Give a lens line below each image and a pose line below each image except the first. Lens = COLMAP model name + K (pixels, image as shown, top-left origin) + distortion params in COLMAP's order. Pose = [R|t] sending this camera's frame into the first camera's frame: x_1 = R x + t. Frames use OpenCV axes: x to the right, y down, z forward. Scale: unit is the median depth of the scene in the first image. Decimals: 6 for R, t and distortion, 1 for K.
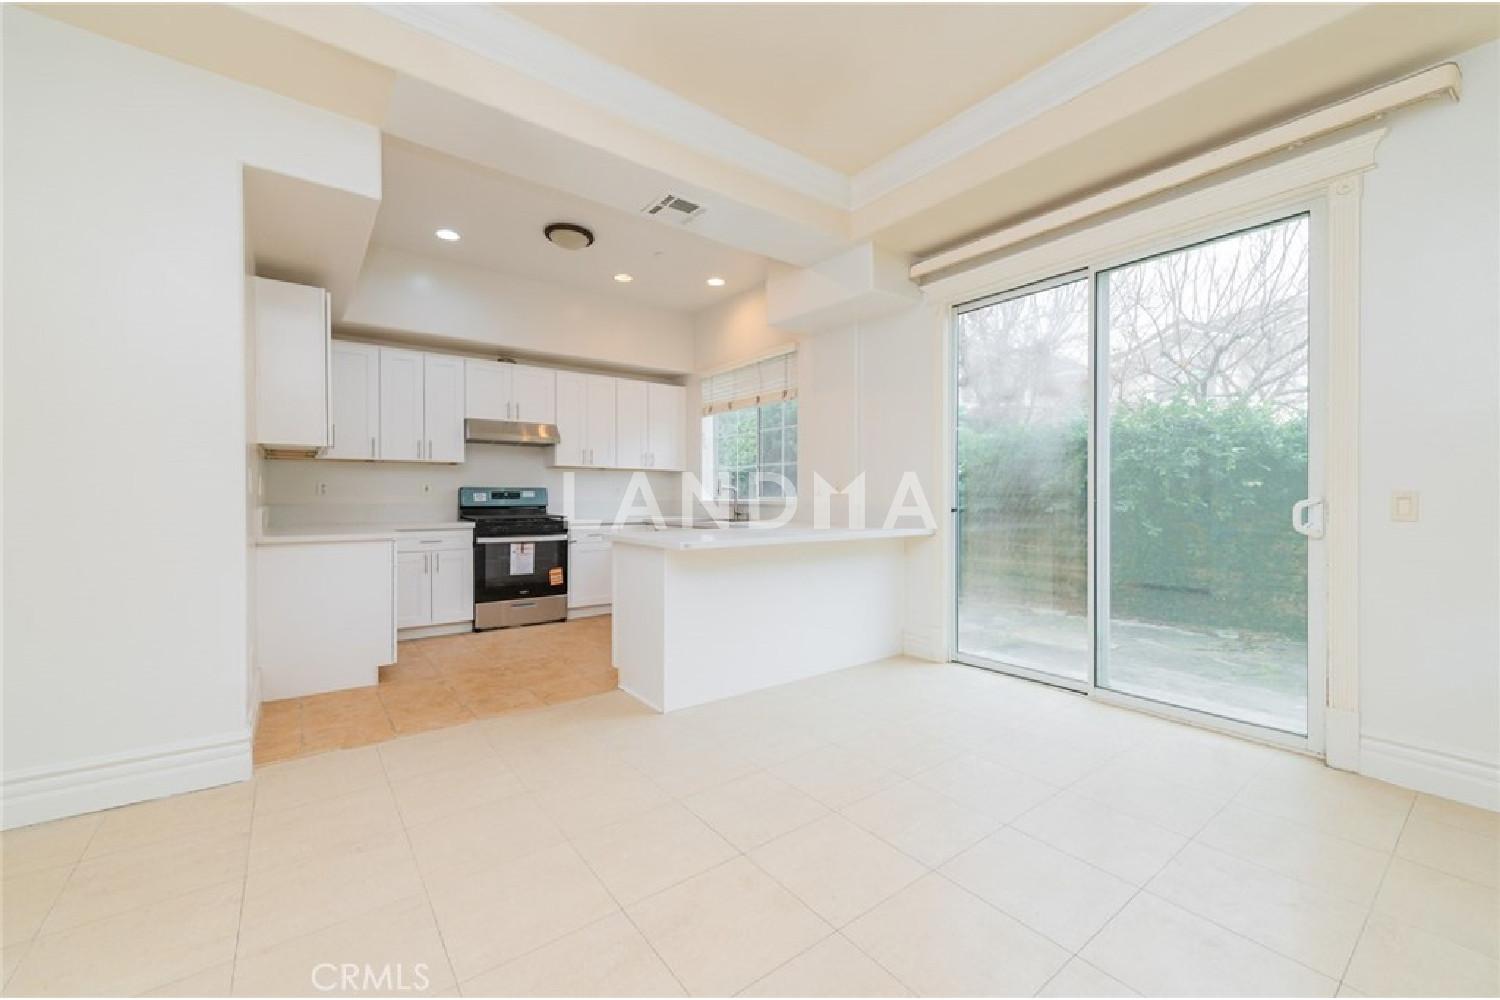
lens RADIAL K [[589.8, 0, 747.1], [0, 589.8, 502.8], [0, 0, 1]] dist [0.003720, -0.001521]
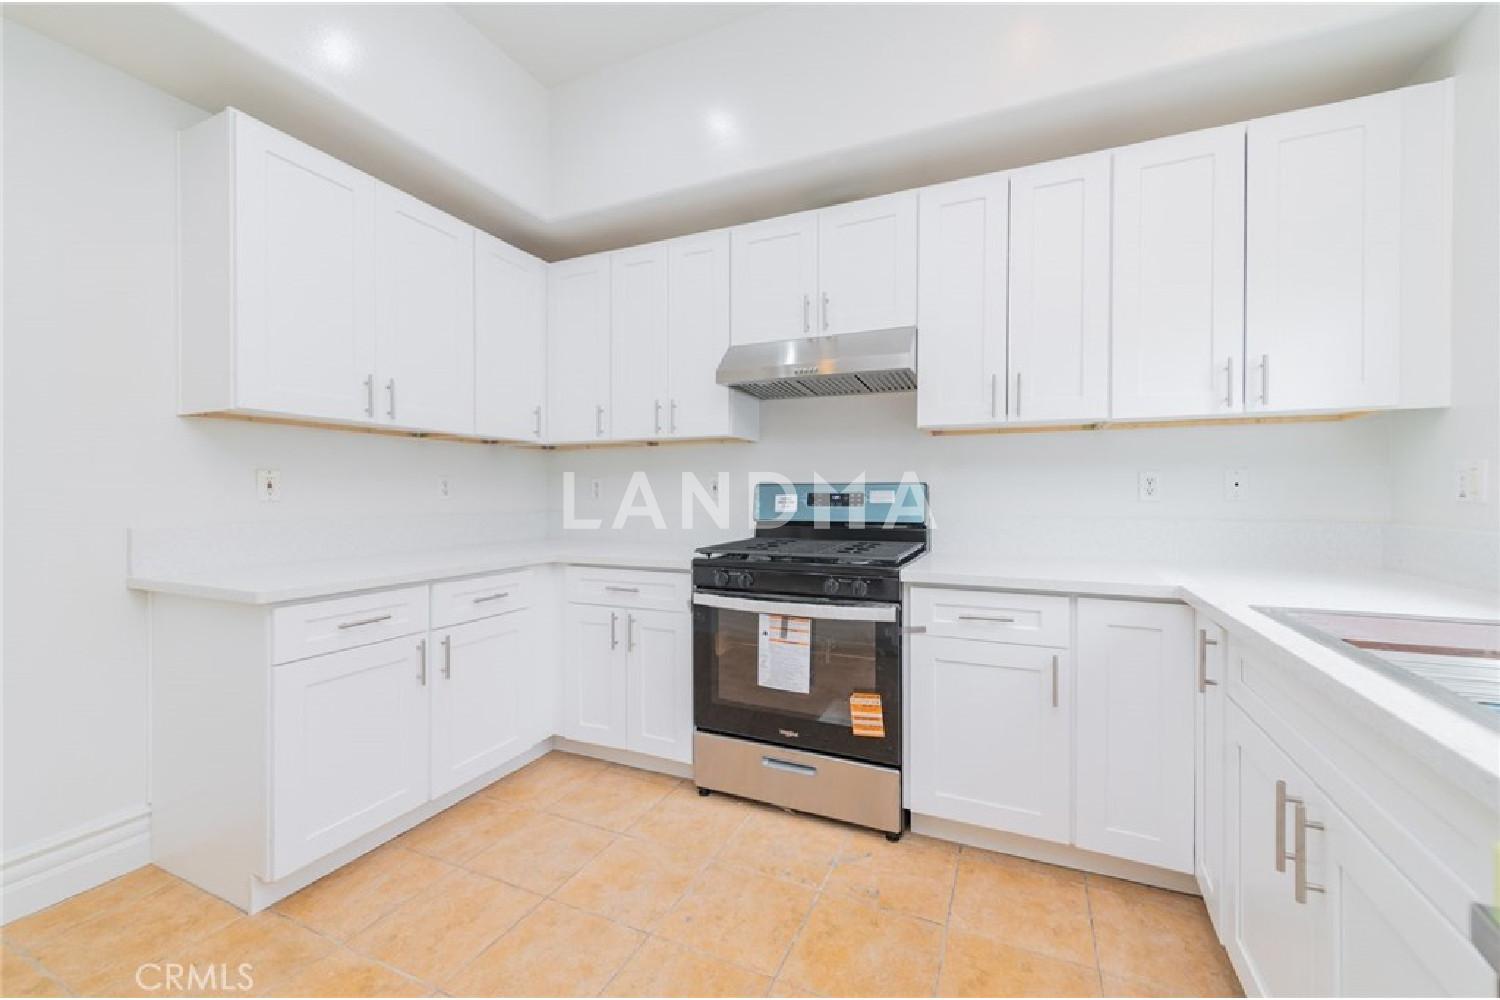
lens RADIAL K [[589.8, 0, 762.6], [0, 589.8, 490.7], [0, 0, 1]] dist [0.003720, -0.001521]
pose [[0.475930, -0.004990, -0.879469, -0.021384], [-0.006344, 0.999938, -0.009106, -0.015948], [0.879460, 0.009914, 0.475869, 0.764870]]
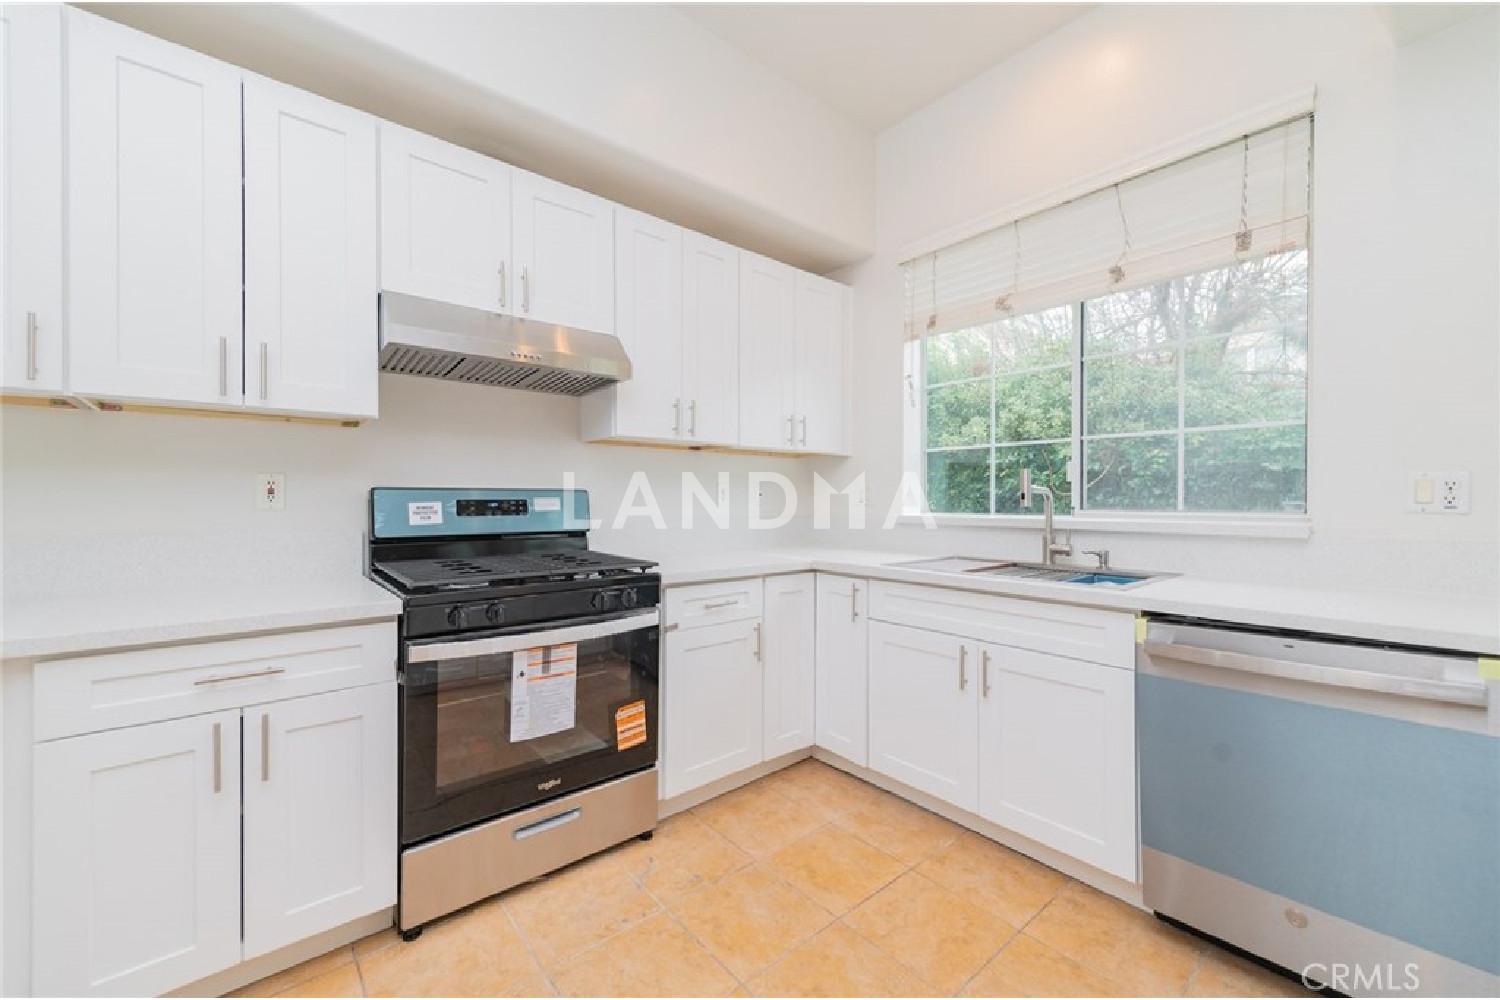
lens RADIAL K [[589.8, 0, 747.0], [0, 589.8, 499.4], [0, 0, 1]] dist [0.003720, -0.001521]
pose [[0.998977, -0.001576, 0.045201, -0.269519], [0.001991, 0.999956, -0.009148, -0.015173], [-0.045185, 0.009229, 0.998936, 0.626651]]
